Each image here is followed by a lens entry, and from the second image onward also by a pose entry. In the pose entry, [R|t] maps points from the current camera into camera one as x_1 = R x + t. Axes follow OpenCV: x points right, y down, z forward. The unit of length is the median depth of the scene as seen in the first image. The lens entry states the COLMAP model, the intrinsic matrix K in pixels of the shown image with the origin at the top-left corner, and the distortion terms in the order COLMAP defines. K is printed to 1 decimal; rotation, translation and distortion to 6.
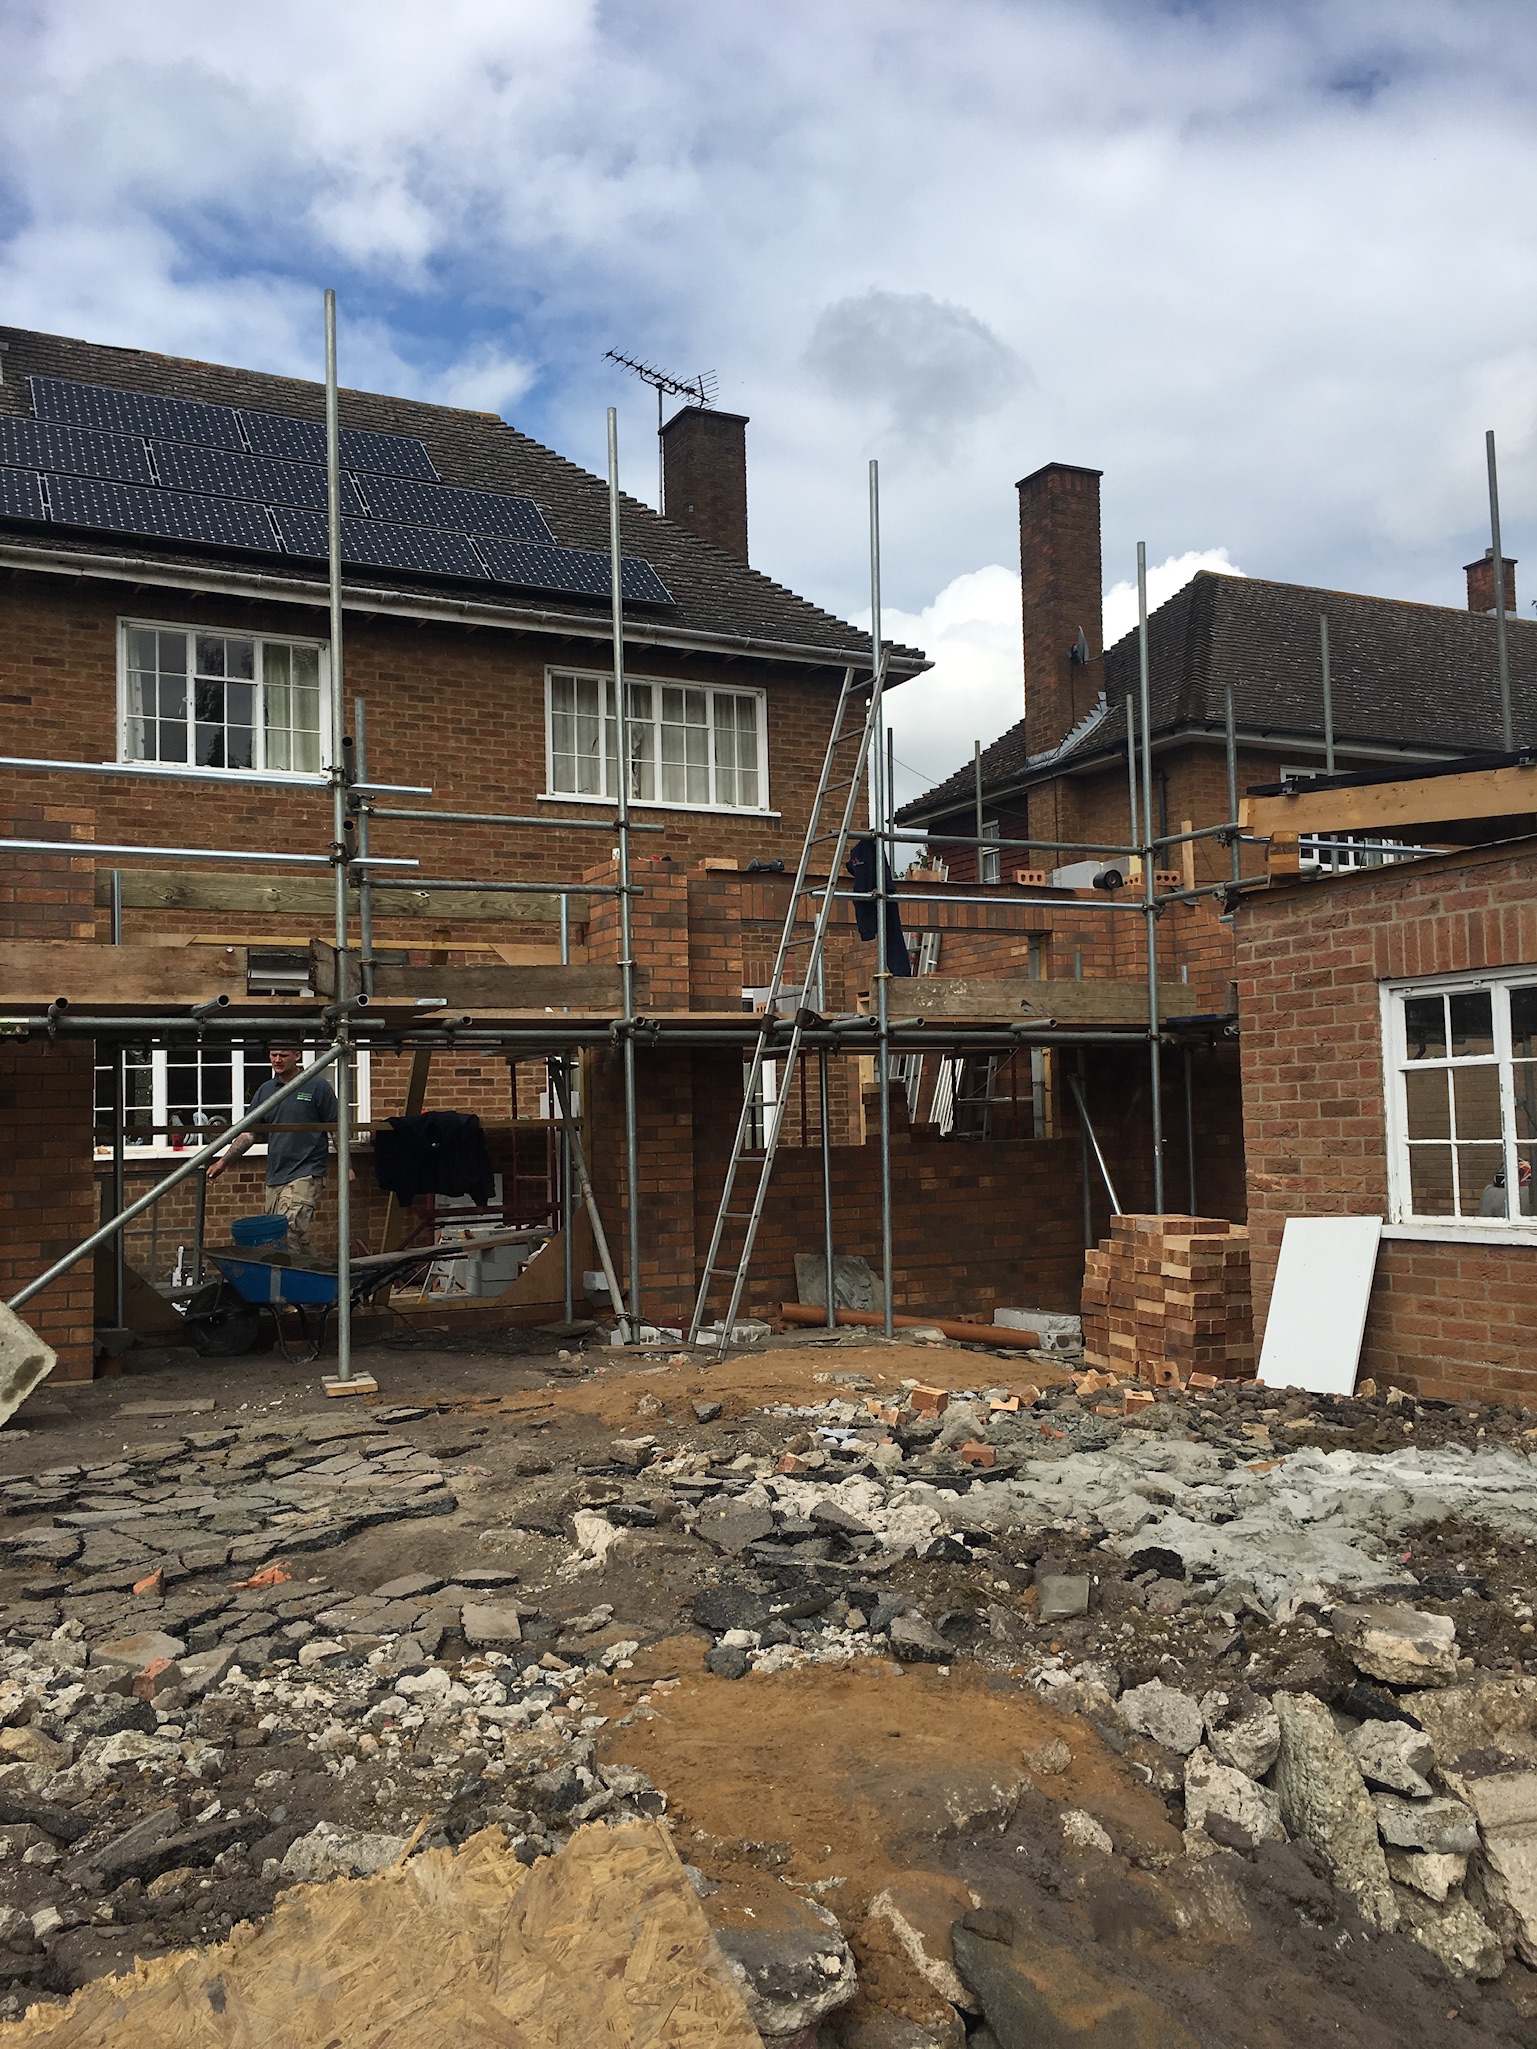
lens RADIAL K [[1733.9, 0, 778.2], [0, 1733.9, 1012.5], [0, 0, 1]] dist [0.082844, -0.111090]
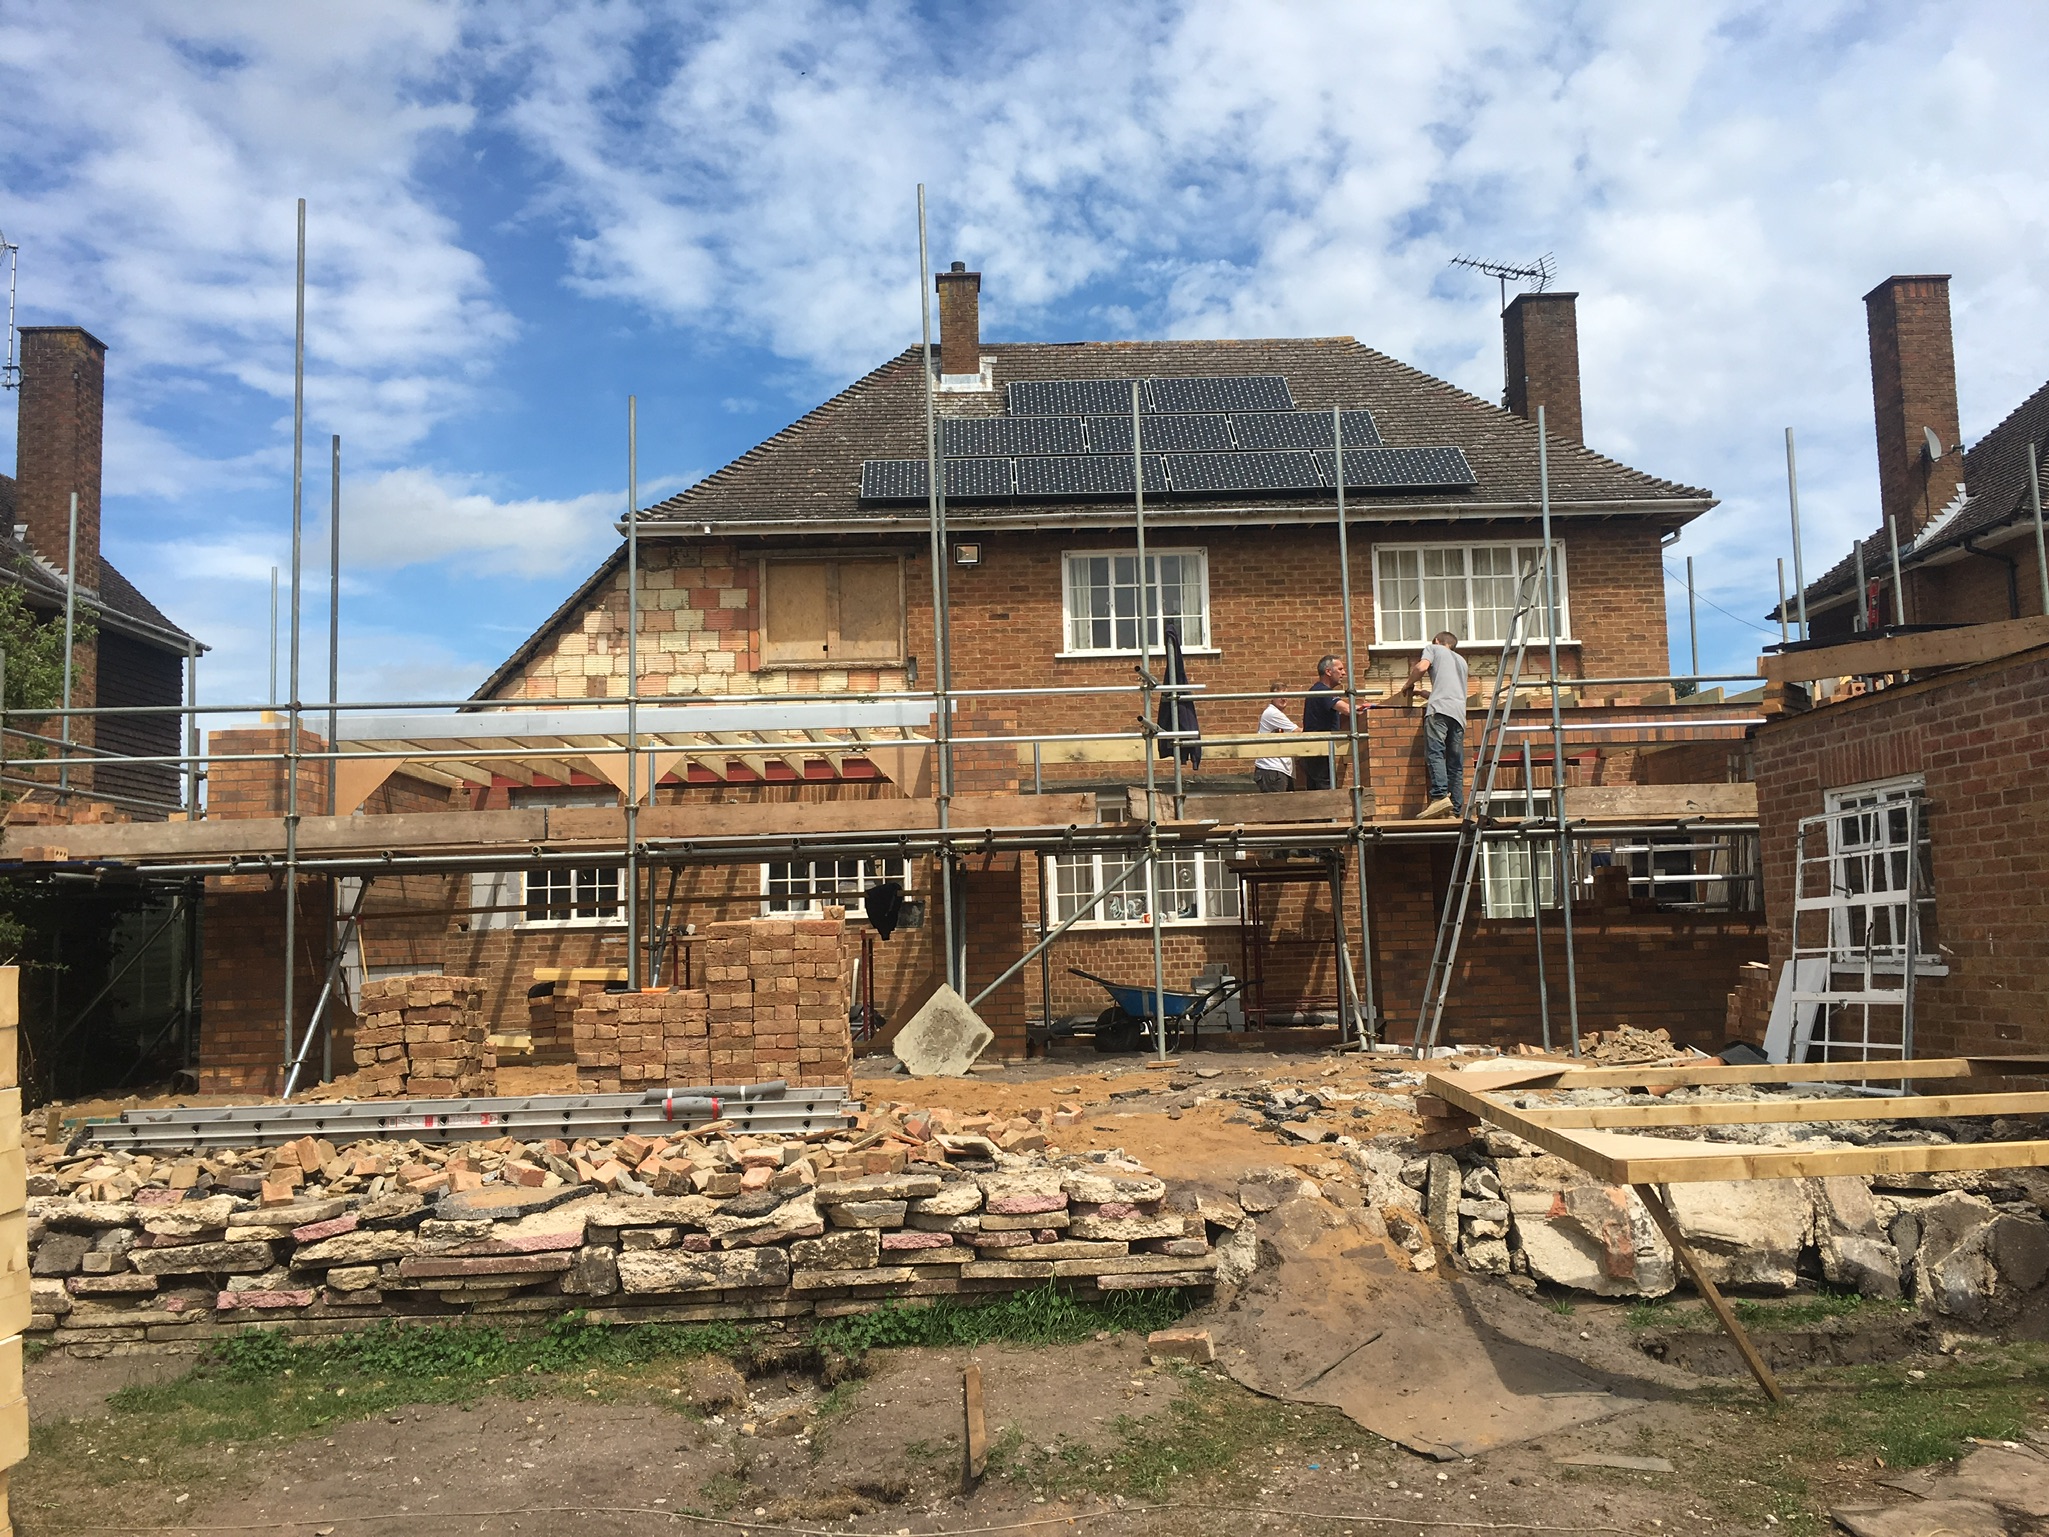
lens RADIAL K [[1733.9, 0, 1026.0], [0, 1733.9, 741.3], [0, 0, 1]] dist [0.082844, -0.111090]
pose [[0.902247, -0.051880, -0.428088, 0.202216], [0.037325, 0.998406, -0.042330, -0.011248], [0.429602, 0.022214, 0.902745, -0.300173]]
